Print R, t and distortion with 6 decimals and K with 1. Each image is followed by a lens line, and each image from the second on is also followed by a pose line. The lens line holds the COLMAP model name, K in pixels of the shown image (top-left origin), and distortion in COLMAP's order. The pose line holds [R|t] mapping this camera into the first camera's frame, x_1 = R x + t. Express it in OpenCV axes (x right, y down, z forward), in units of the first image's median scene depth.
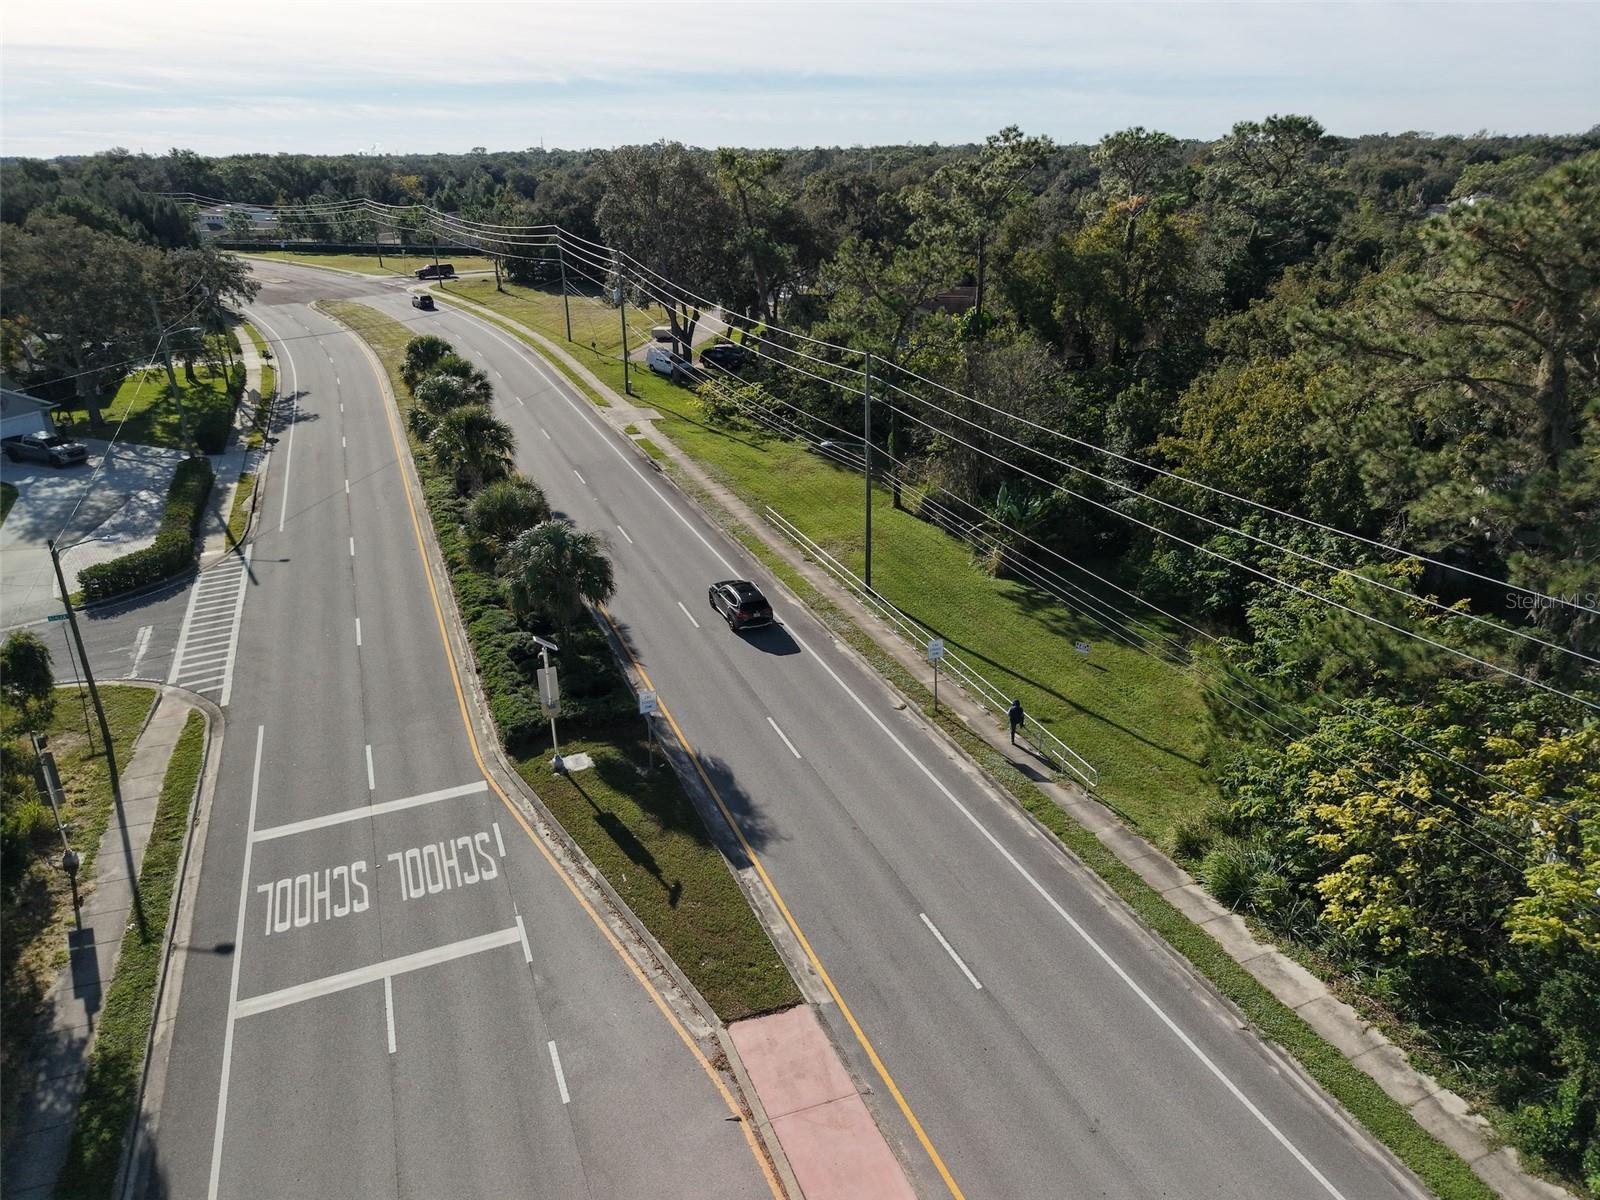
lens RADIAL K [[1071.9, 0, 797.6], [0, 1071.9, 613.4], [0, 0, 1]] dist [0.024571, -0.027083]
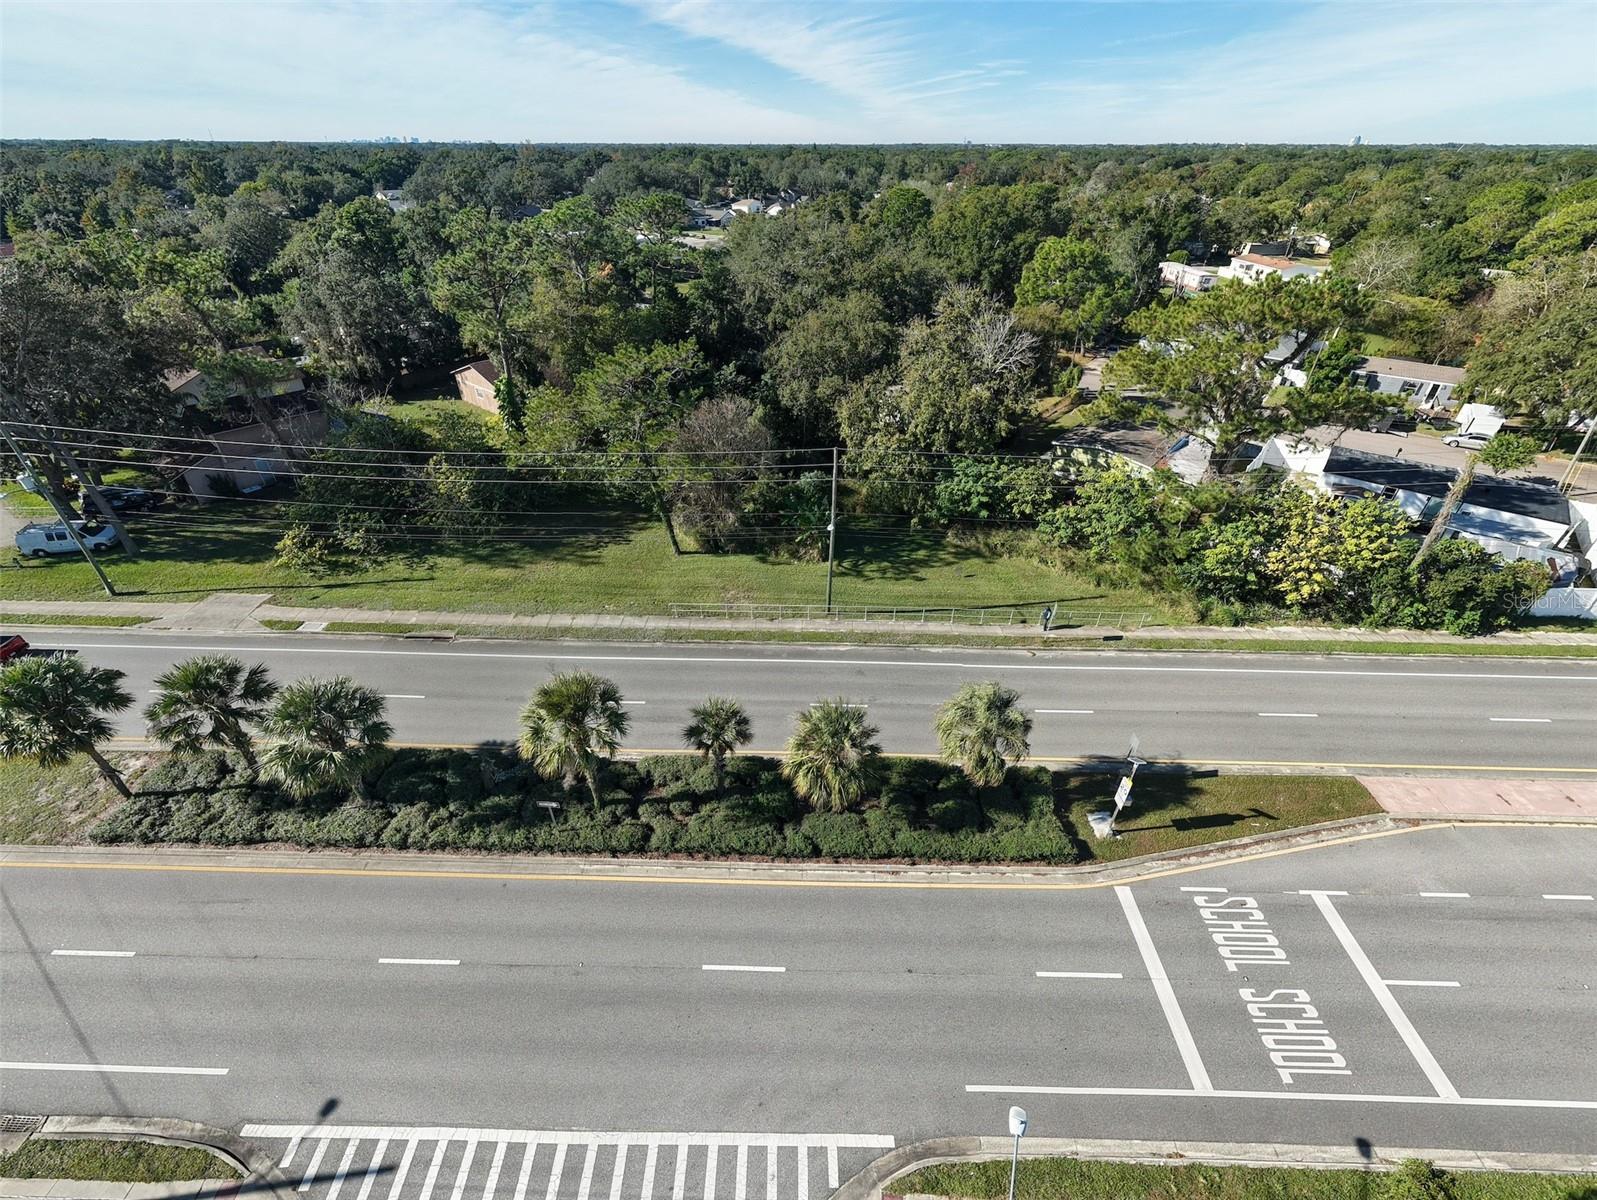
lens RADIAL K [[671.8, 0, 797.4], [0, 671.8, 593.2], [0, 0, 1]] dist [-0.004189, 0.002776]
pose [[0.393933, -0.502892, 0.769361, -0.753294], [0.354688, 0.855384, 0.377511, -0.482172], [-0.847946, 0.124169, 0.515334, 0.771369]]
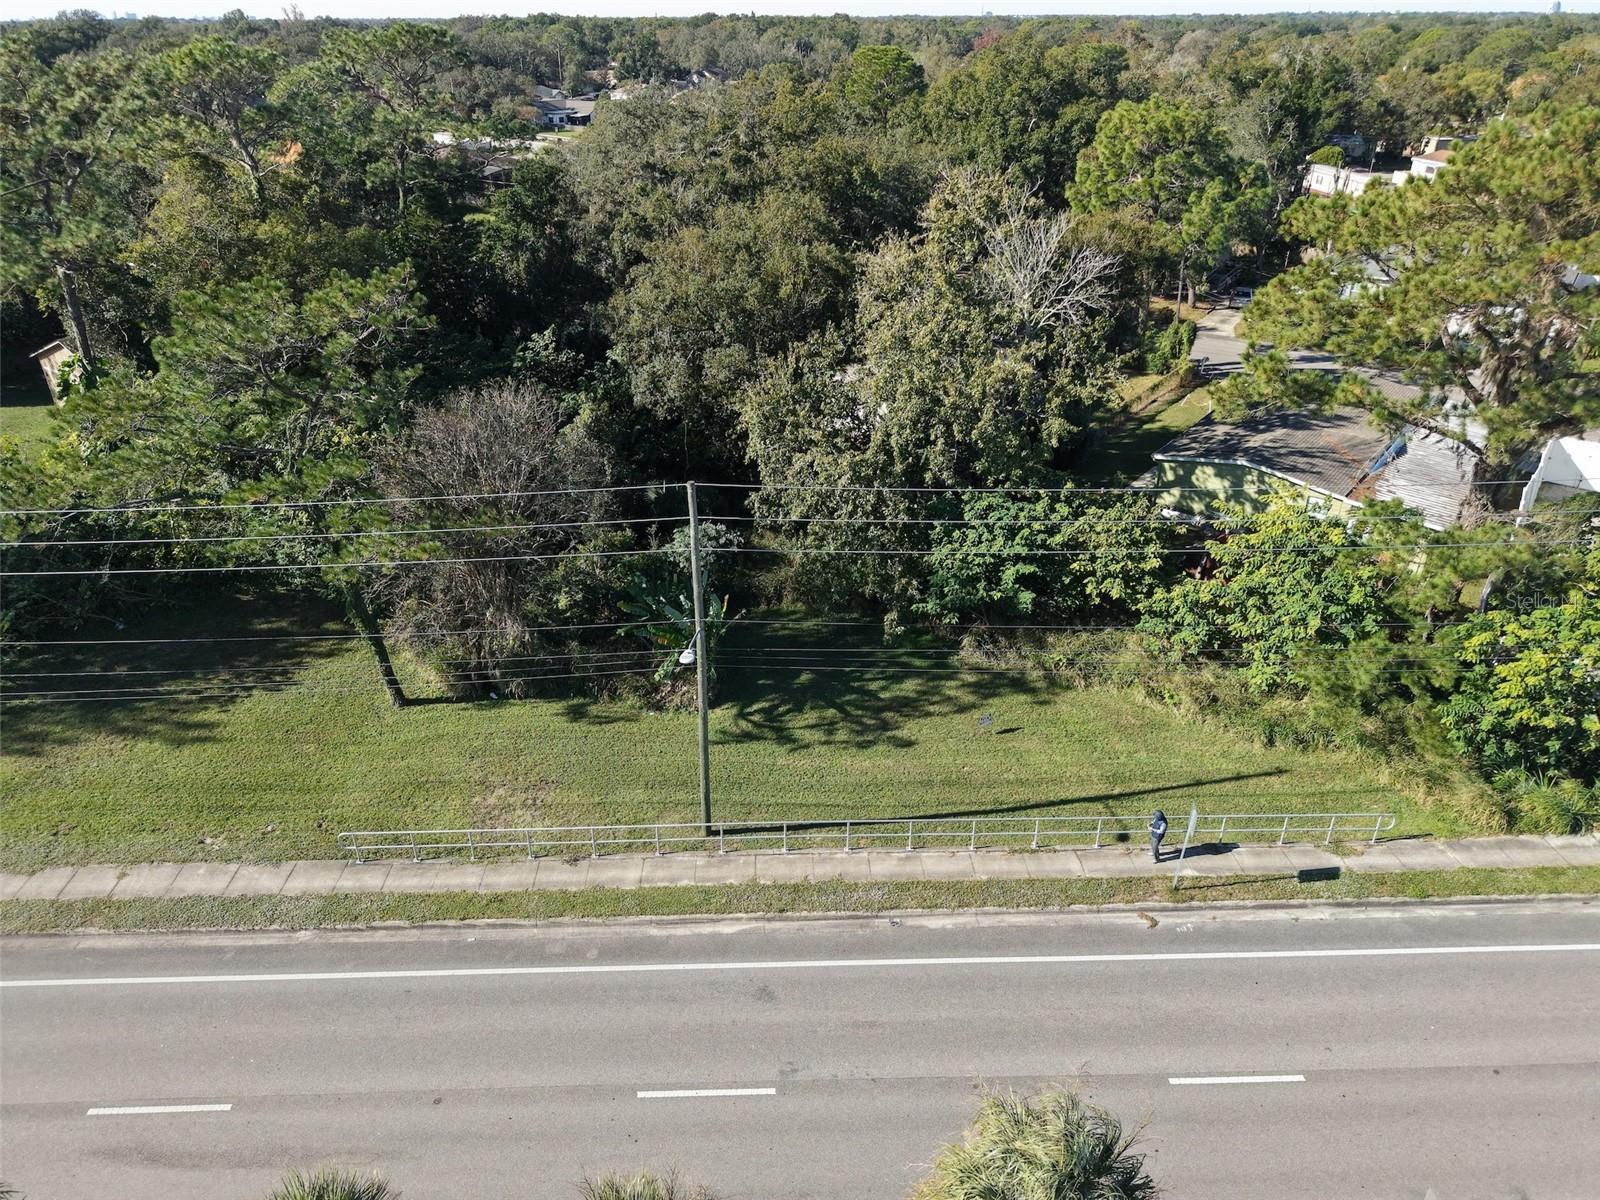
lens RADIAL K [[1071.9, 0, 796.9], [0, 1071.9, 601.3], [0, 0, 1]] dist [0.024571, -0.027083]
pose [[0.344470, -0.438098, 0.830308, -0.480183], [0.370175, 0.876164, 0.308719, -0.400830], [-0.862735, 0.201015, 0.463985, 0.827883]]
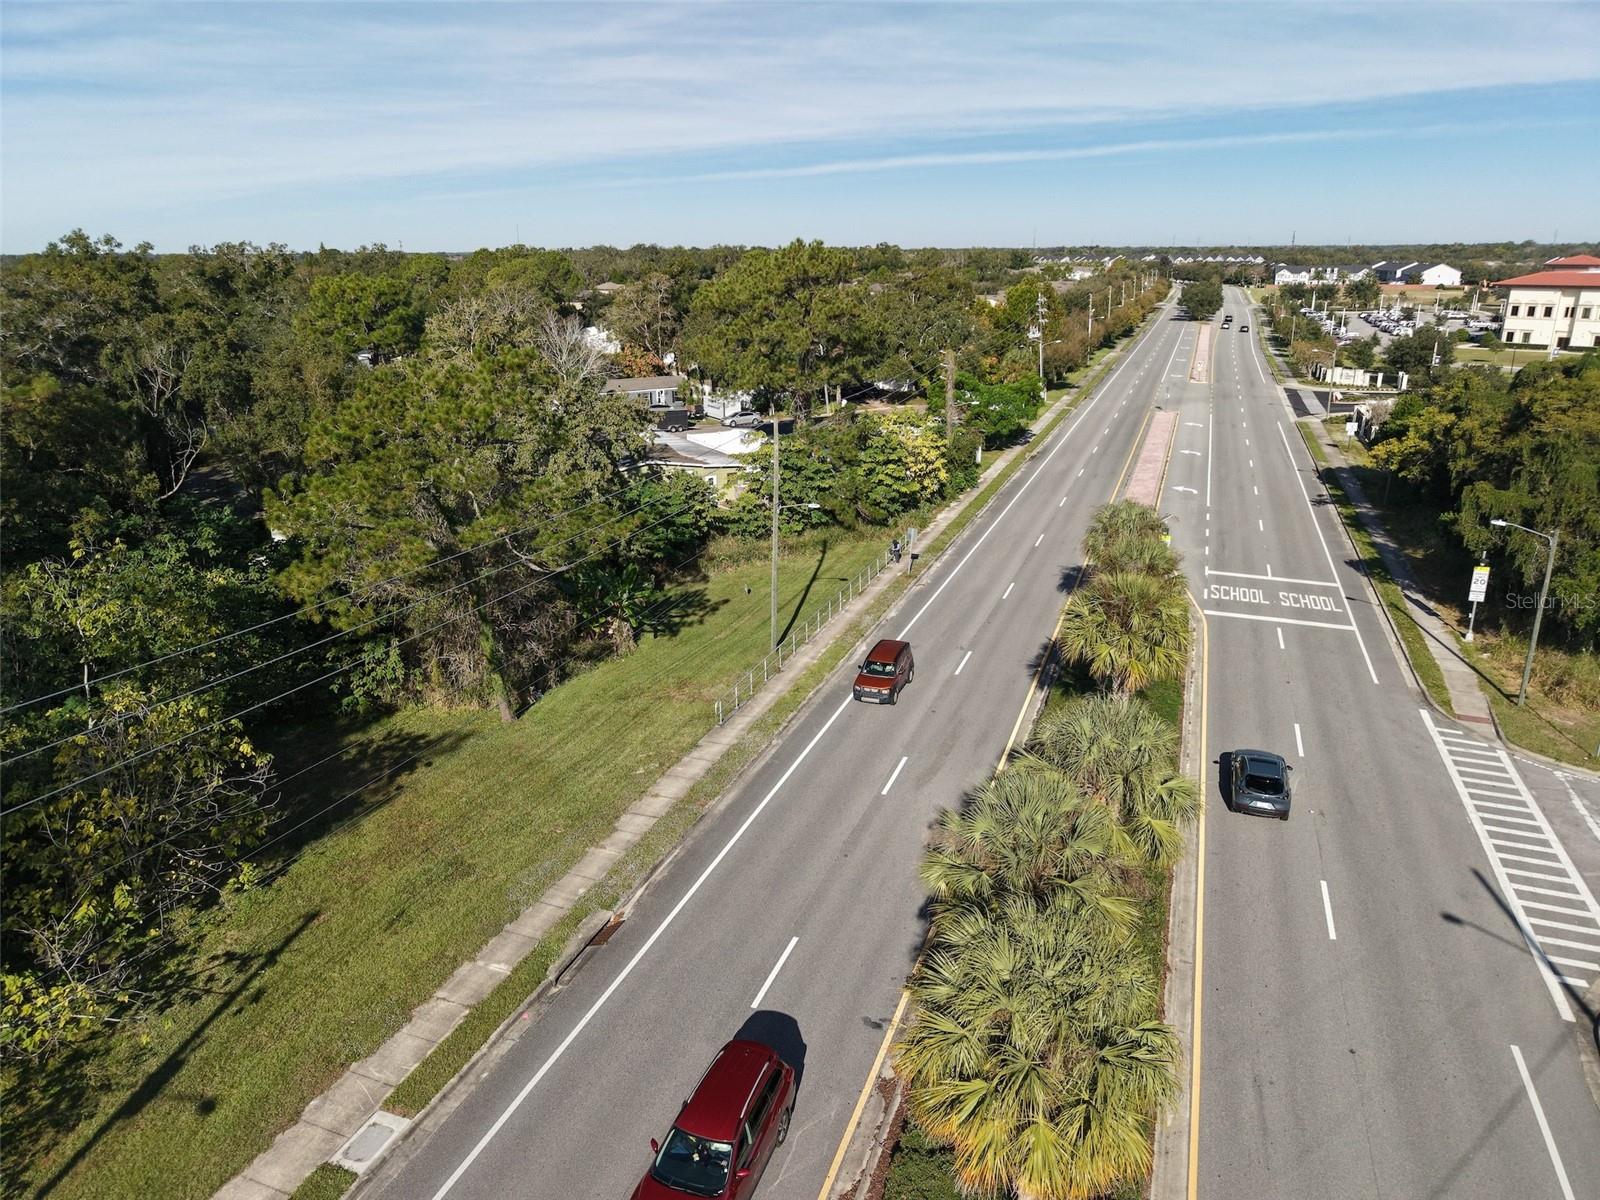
lens RADIAL K [[1071.9, 0, 802.2], [0, 1071.9, 598.2], [0, 0, 1]] dist [0.024571, -0.027083]
pose [[-0.740583, -0.188564, 0.644965, -0.760960], [0.281197, 0.784772, 0.552323, -0.782634], [-0.610299, 0.590403, -0.528166, 1.915441]]
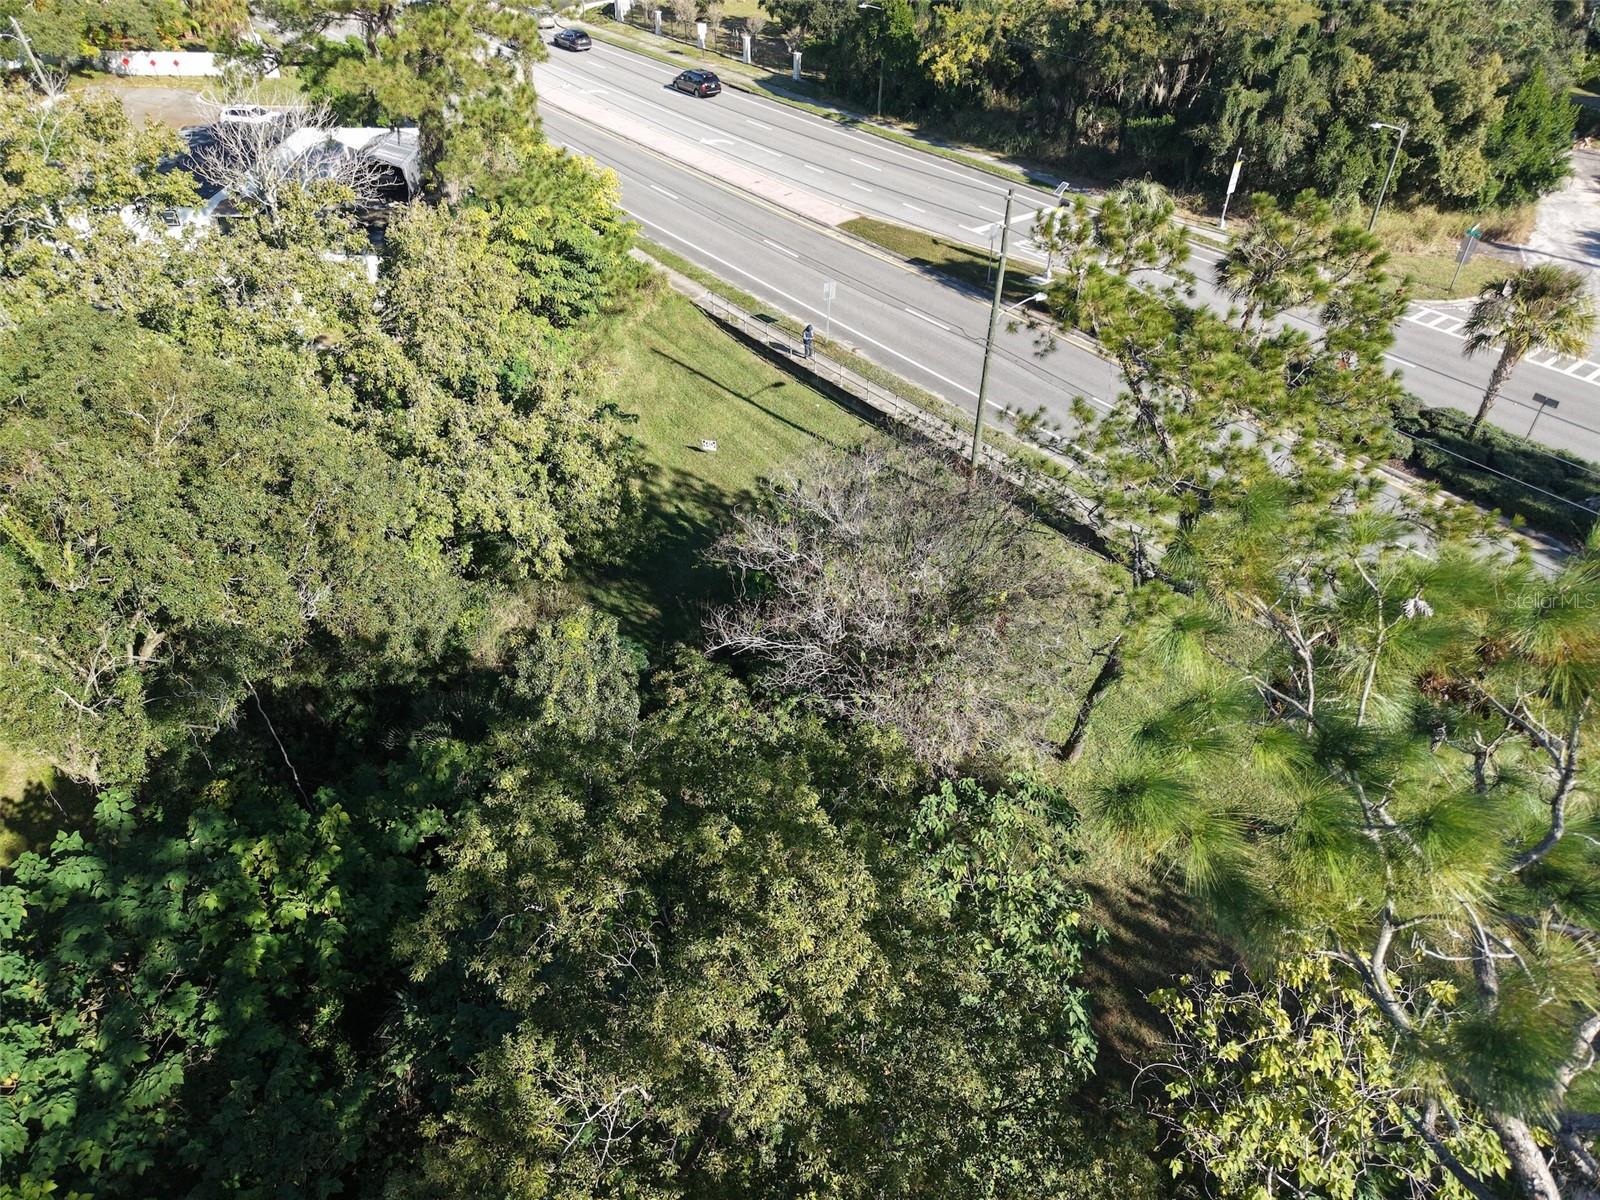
lens RADIAL K [[1071.9, 0, 795.2], [0, 1071.9, 607.1], [0, 0, 1]] dist [0.024571, -0.027083]
pose [[-0.962422, 0.174369, -0.208180, 0.475498], [-0.102951, 0.475104, 0.873886, -0.843547], [0.251286, 0.862480, -0.439300, 1.780105]]
